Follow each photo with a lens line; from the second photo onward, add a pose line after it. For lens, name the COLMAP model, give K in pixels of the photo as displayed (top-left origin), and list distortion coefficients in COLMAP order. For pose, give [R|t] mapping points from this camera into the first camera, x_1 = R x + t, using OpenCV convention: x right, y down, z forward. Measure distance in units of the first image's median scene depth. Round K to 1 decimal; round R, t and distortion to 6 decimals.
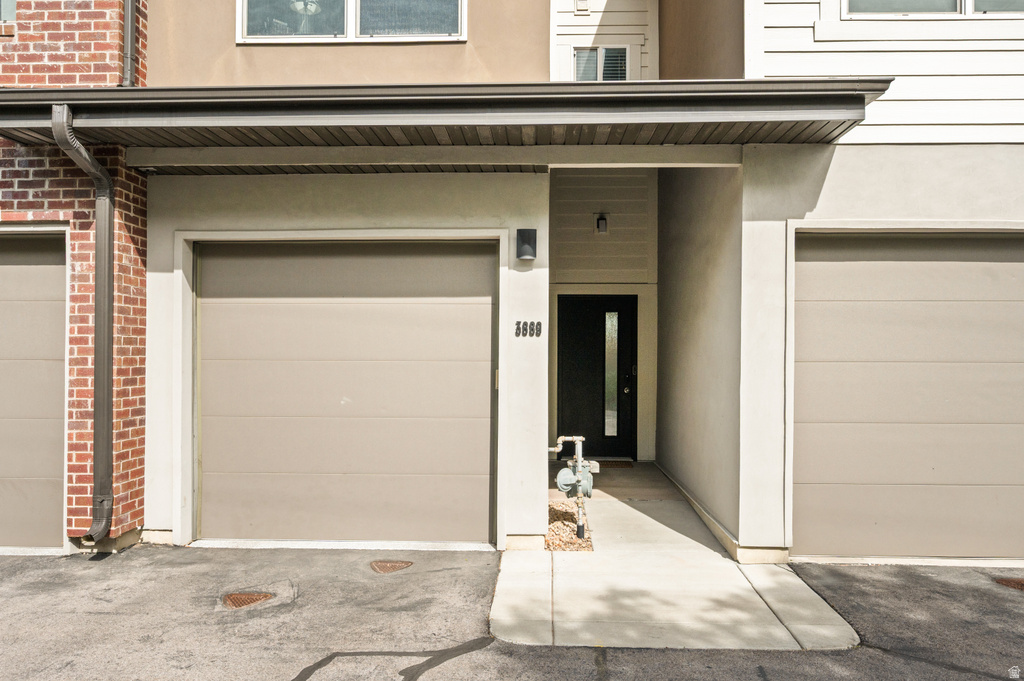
lens RADIAL K [[767.9, 0, 514.6], [0, 767.9, 326.4], [0, 0, 1]] dist [-0.002258, -0.003243]
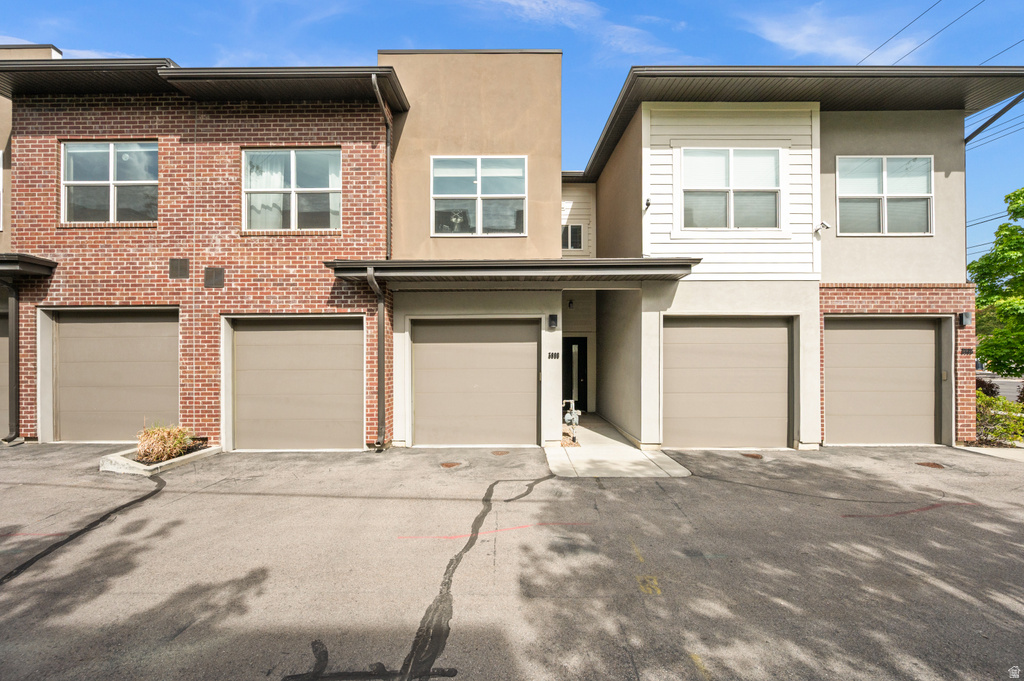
lens RADIAL K [[406.9, 0, 514.3], [0, 406.9, 346.5], [0, 0, 1]] dist [-0.001675, -0.000179]
pose [[0.999424, -0.005628, 0.033456, -0.156623], [0.005570, 0.999983, 0.001826, -0.030374], [-0.033466, -0.001638, 0.999439, -0.293270]]
